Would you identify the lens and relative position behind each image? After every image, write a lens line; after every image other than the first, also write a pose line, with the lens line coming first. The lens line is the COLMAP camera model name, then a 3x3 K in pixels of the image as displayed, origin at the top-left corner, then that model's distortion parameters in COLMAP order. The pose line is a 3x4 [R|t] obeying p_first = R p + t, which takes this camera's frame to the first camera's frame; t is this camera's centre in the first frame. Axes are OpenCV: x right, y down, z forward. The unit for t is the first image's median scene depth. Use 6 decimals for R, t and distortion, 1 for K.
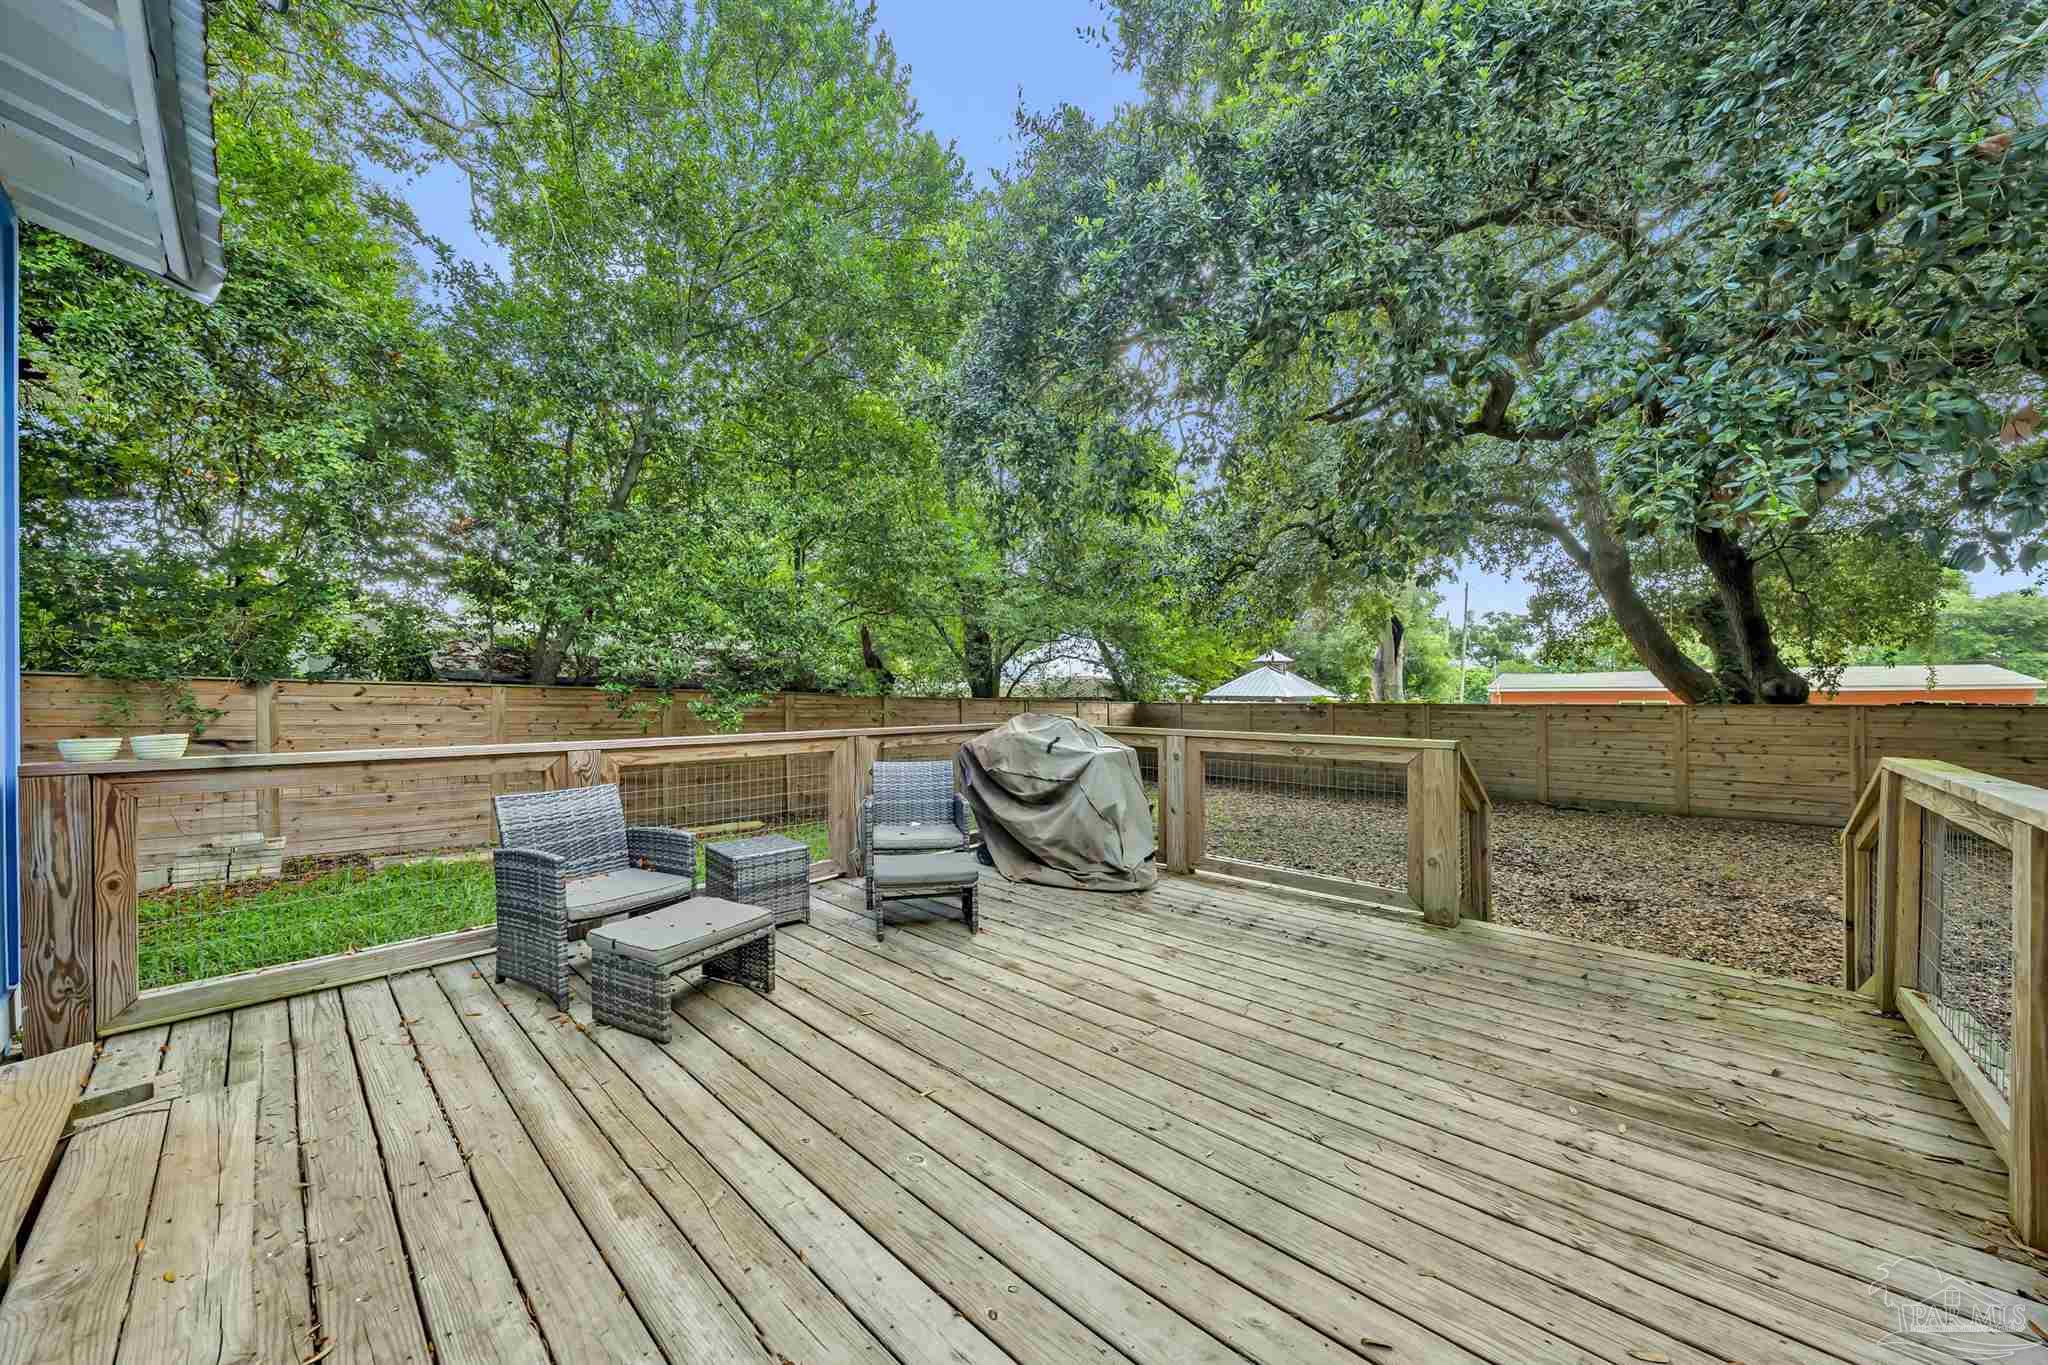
lens RADIAL K [[717.7, 0, 1030.7], [0, 717.7, 697.5], [0, 0, 1]] dist [-0.002419, -0.000164]
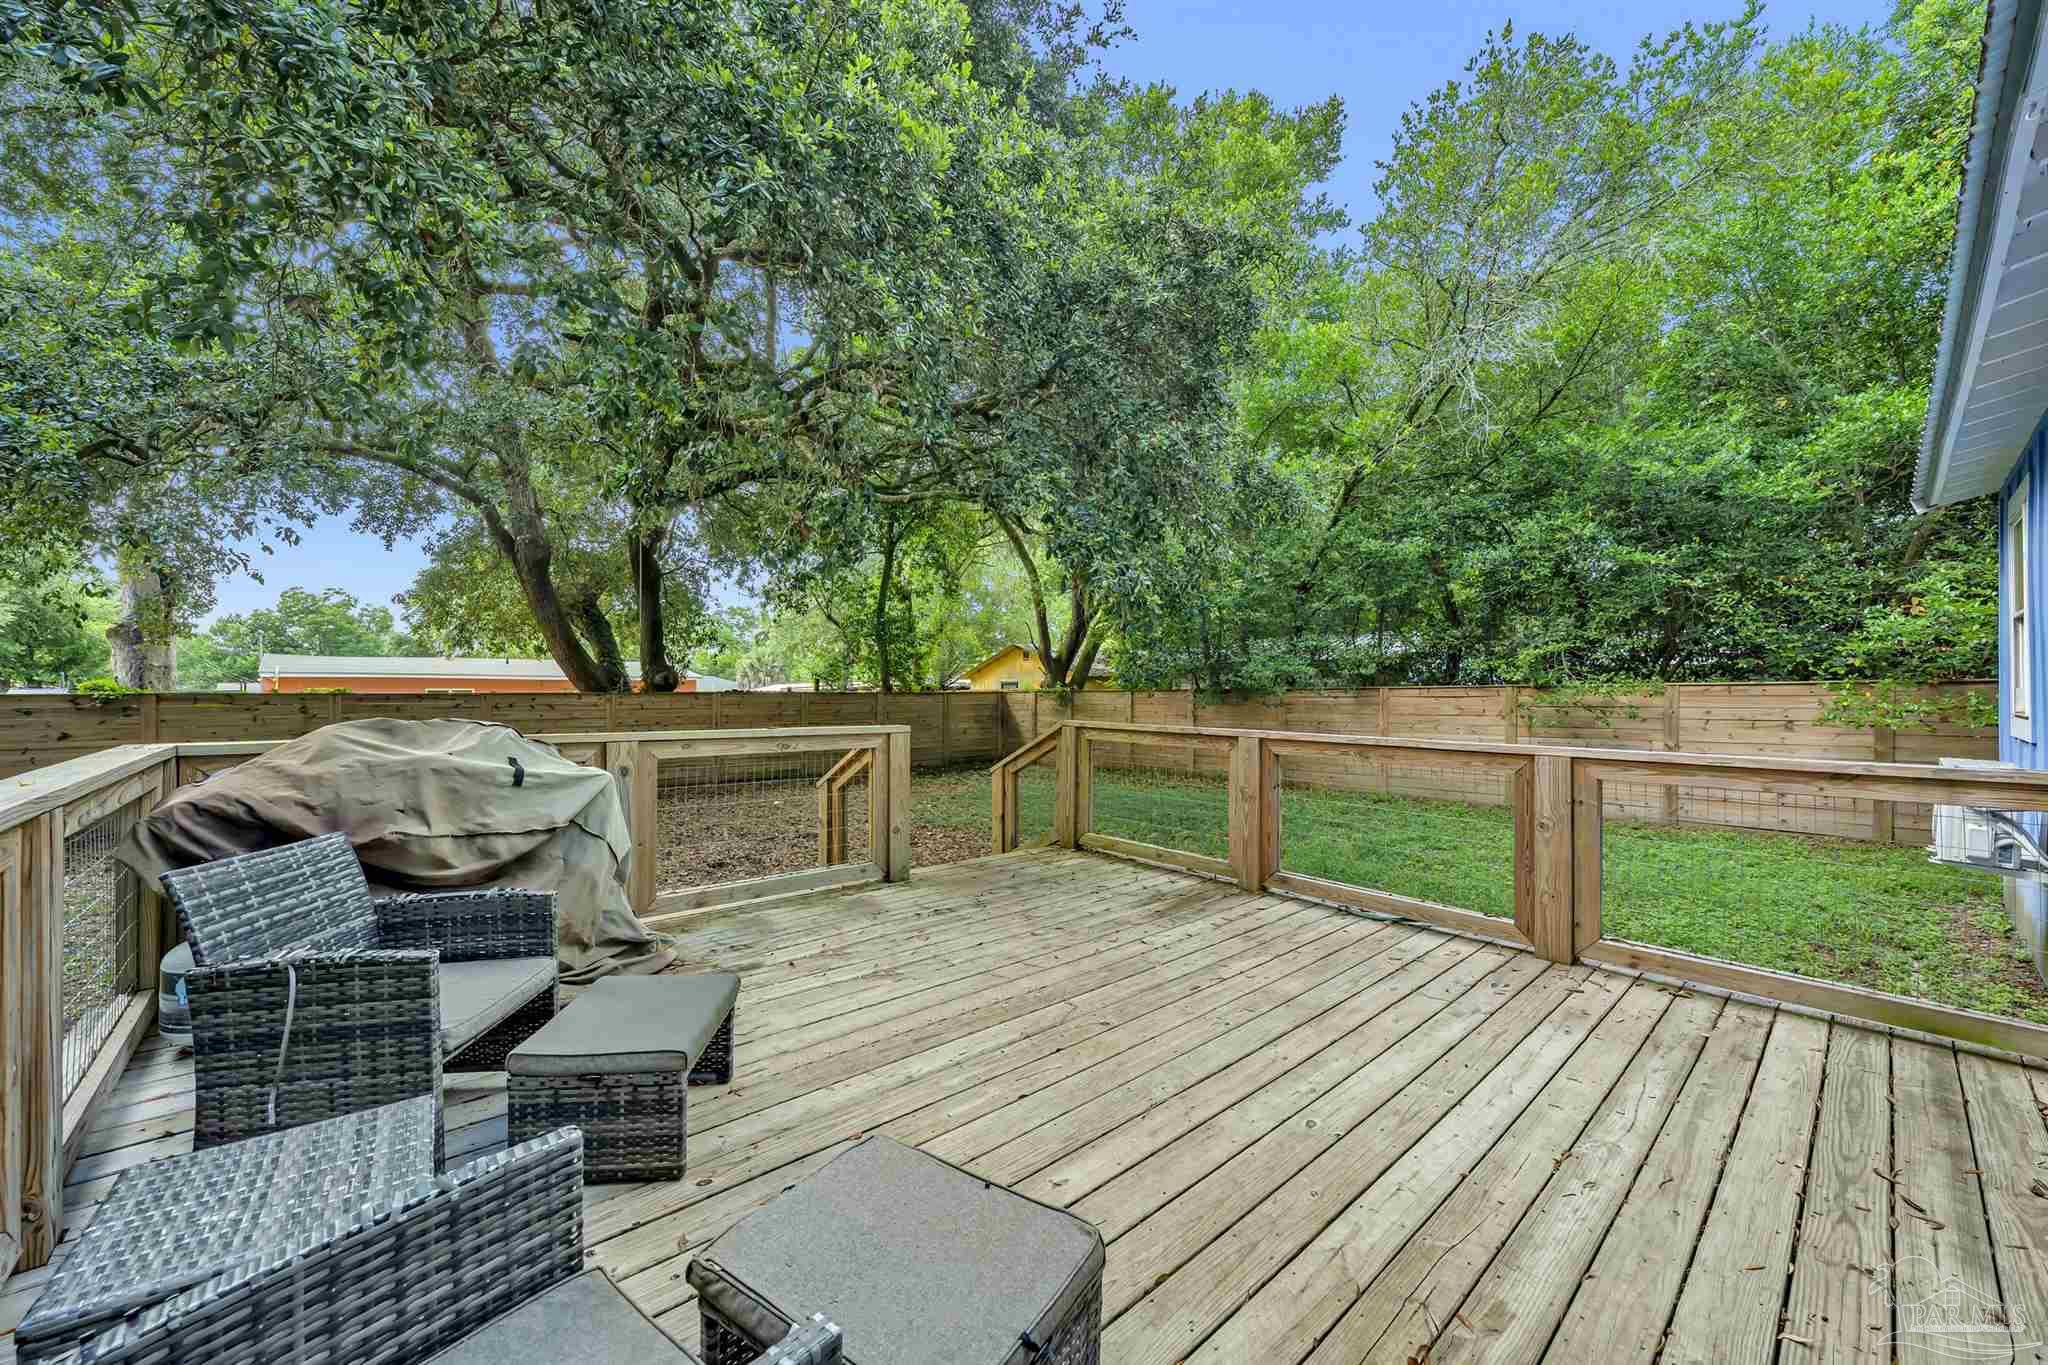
lens RADIAL K [[784.4, 0, 1029.1], [0, 784.4, 680.5], [0, 0, 1]] dist [-0.000702, 0.001160]
pose [[0.088082, 0.008151, 0.996080, -1.065131], [-0.004101, 0.999961, -0.007820, -0.007404], [-0.996105, -0.003396, 0.088112, 1.024437]]
